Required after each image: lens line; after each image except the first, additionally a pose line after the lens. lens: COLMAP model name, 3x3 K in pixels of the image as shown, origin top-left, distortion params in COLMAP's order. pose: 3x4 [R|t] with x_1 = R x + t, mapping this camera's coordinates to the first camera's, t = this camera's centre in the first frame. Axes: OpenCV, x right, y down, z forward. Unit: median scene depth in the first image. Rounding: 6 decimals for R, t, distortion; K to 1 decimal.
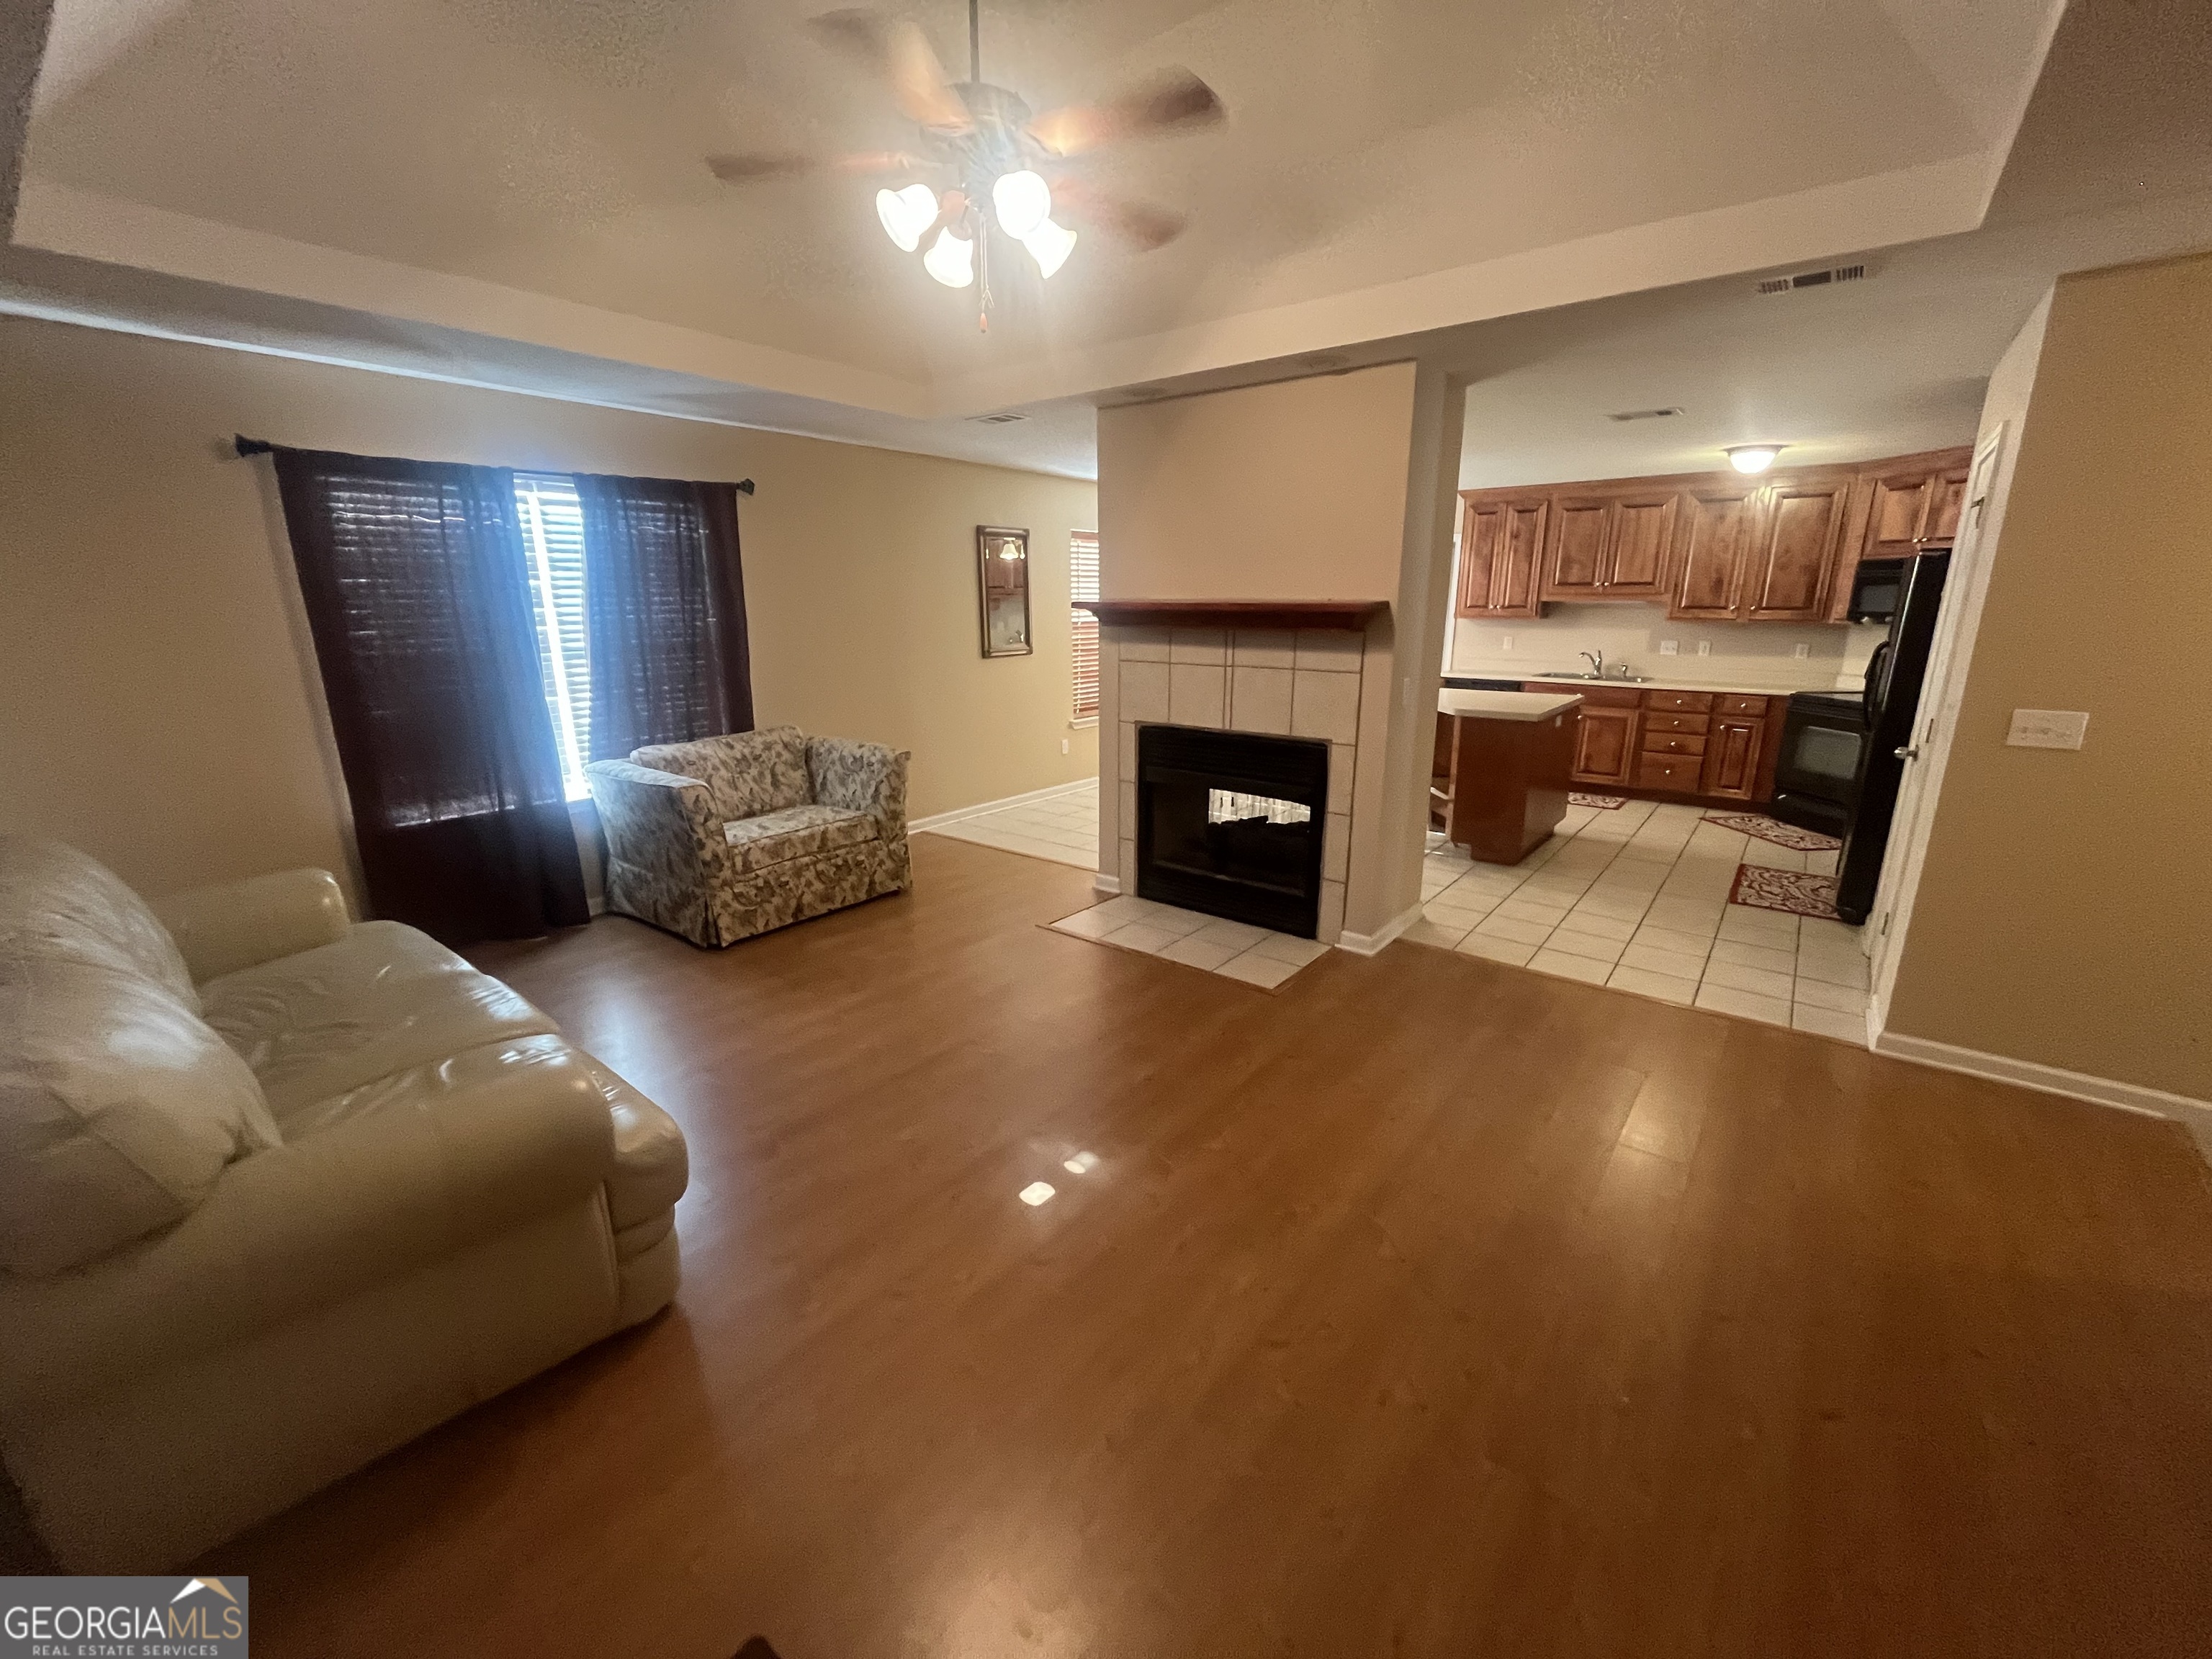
lens RADIAL K [[891.2, 0, 1131.6], [0, 891.2, 840.1], [0, 0, 1]] dist [-0.001202, -0.000031]
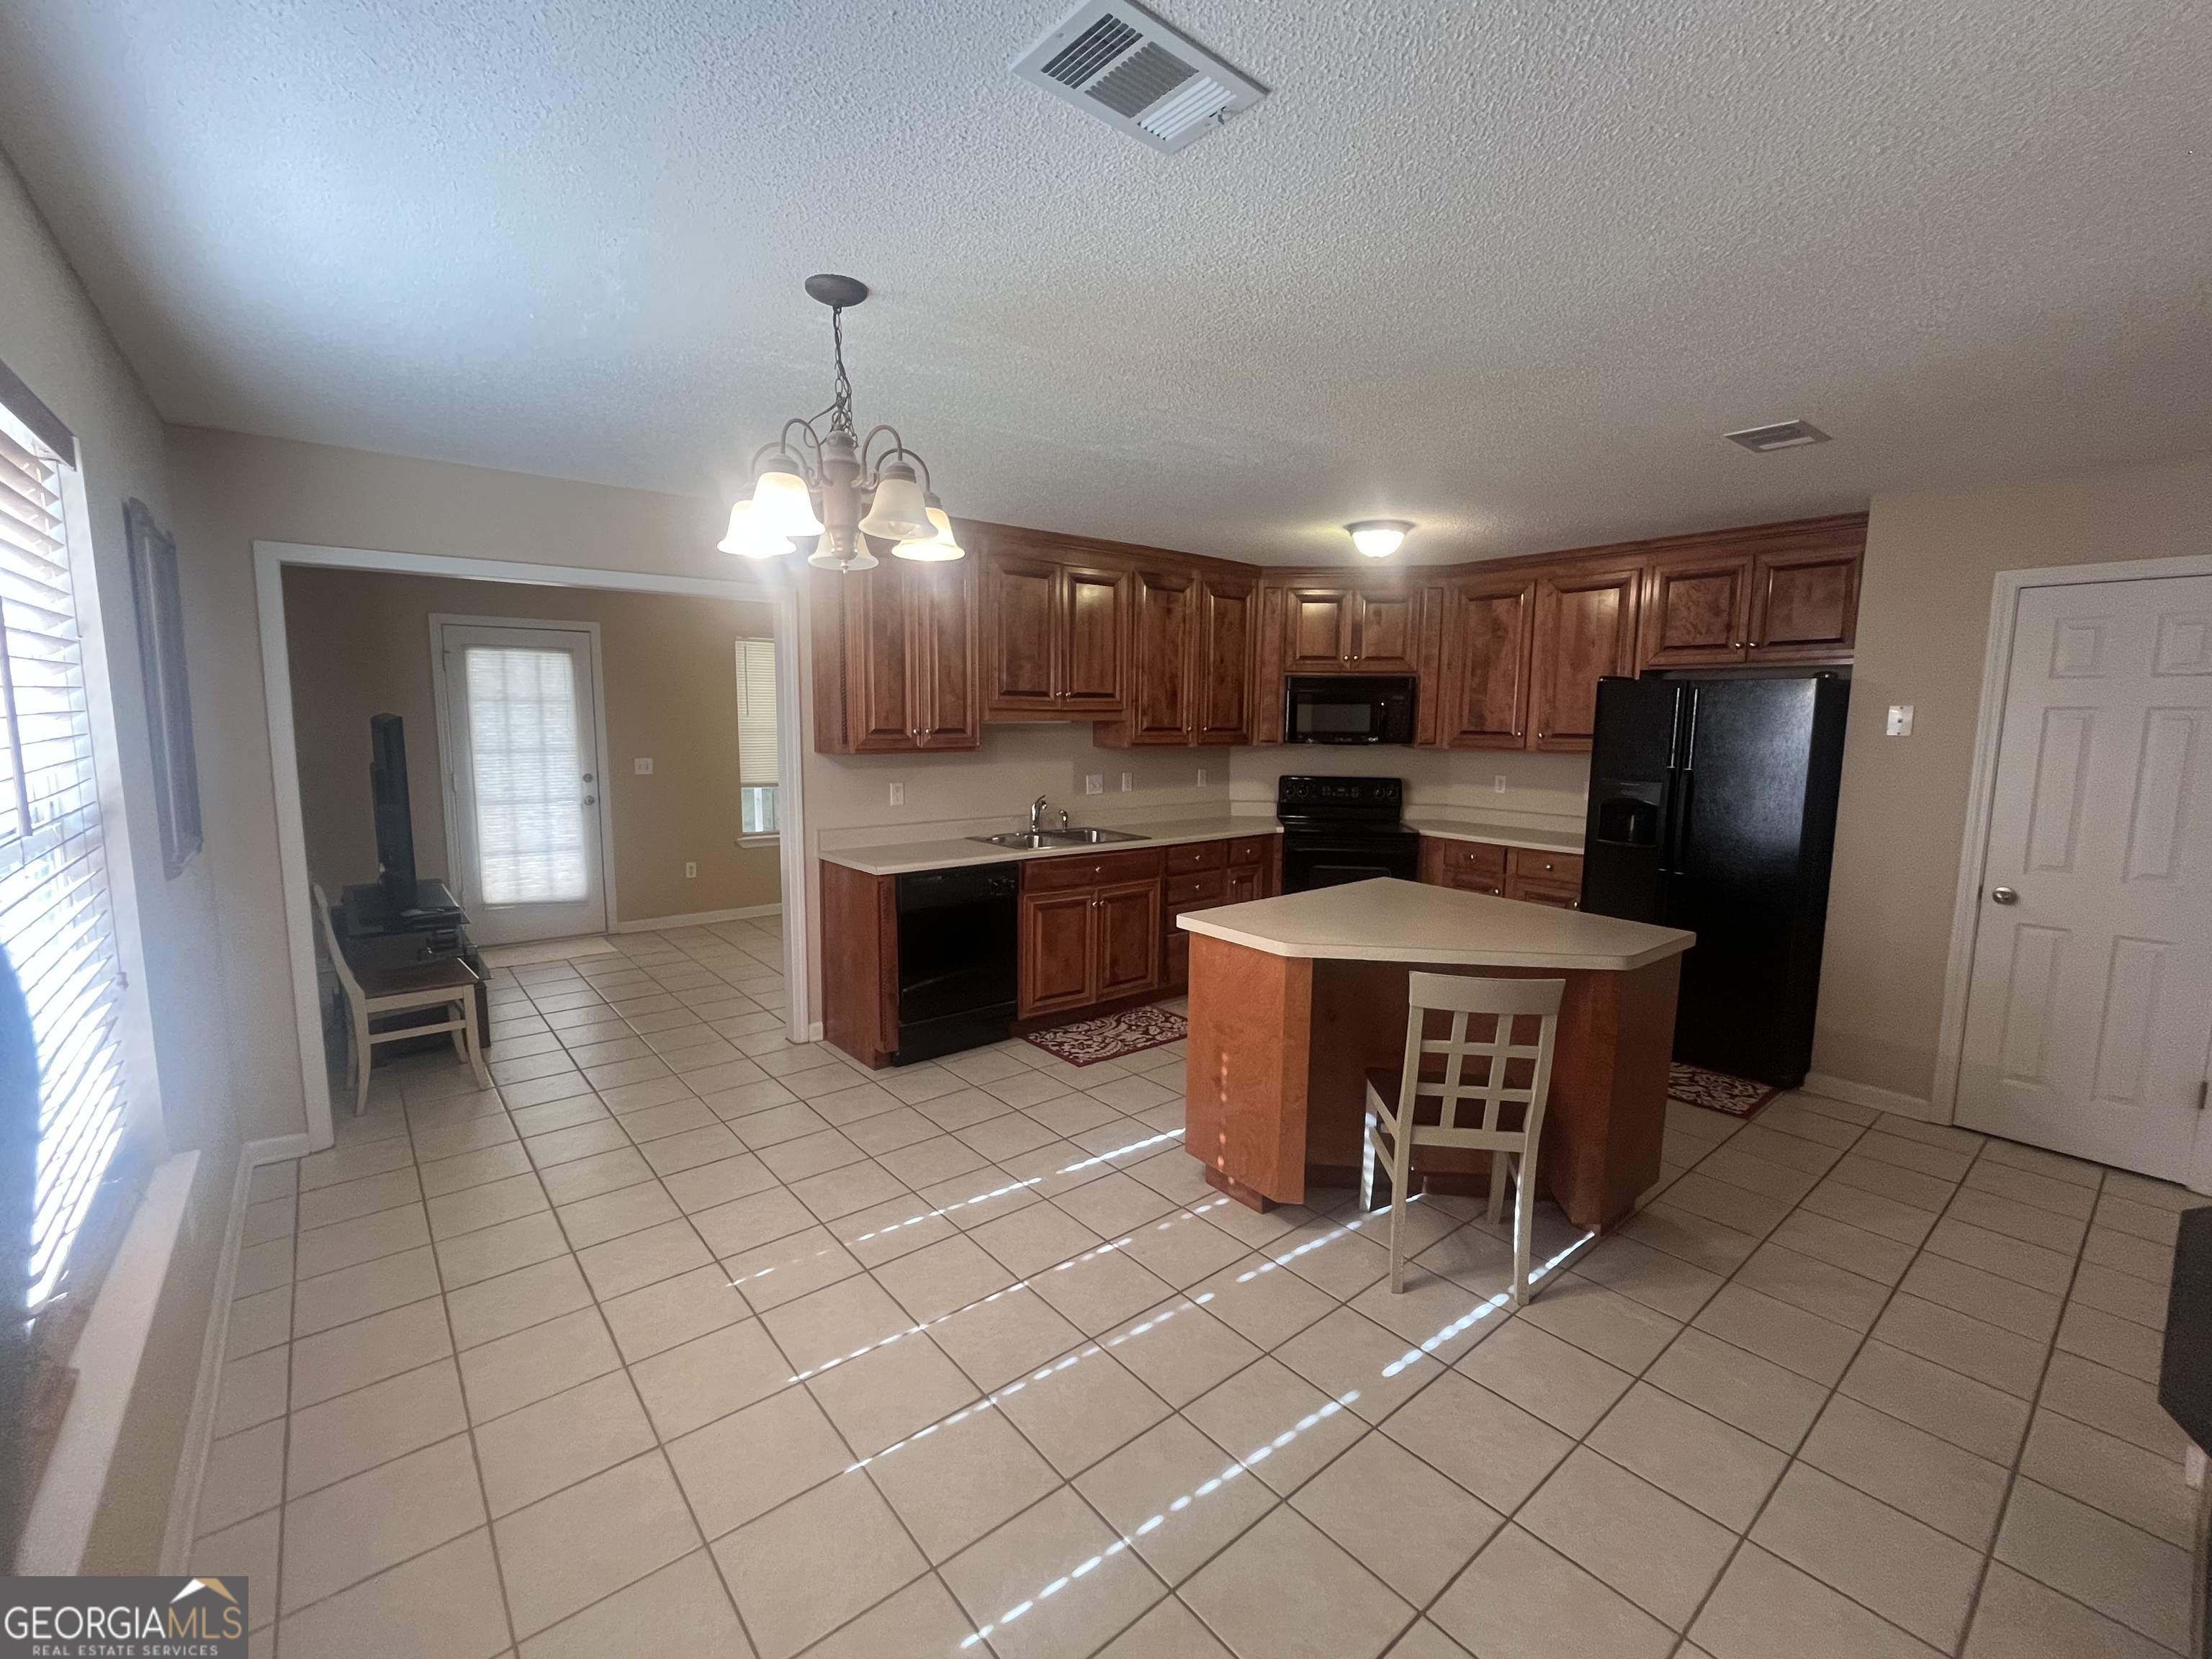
lens RADIAL K [[911.1, 0, 1116.8], [0, 911.1, 830.6], [0, 0, 1]] dist [-0.000038, 0.000423]
pose [[0.224426, -0.122698, 0.966736, -0.155037], [0.245986, 0.967049, 0.065633, -0.343838], [-0.942933, 0.223074, 0.247213, 1.250863]]
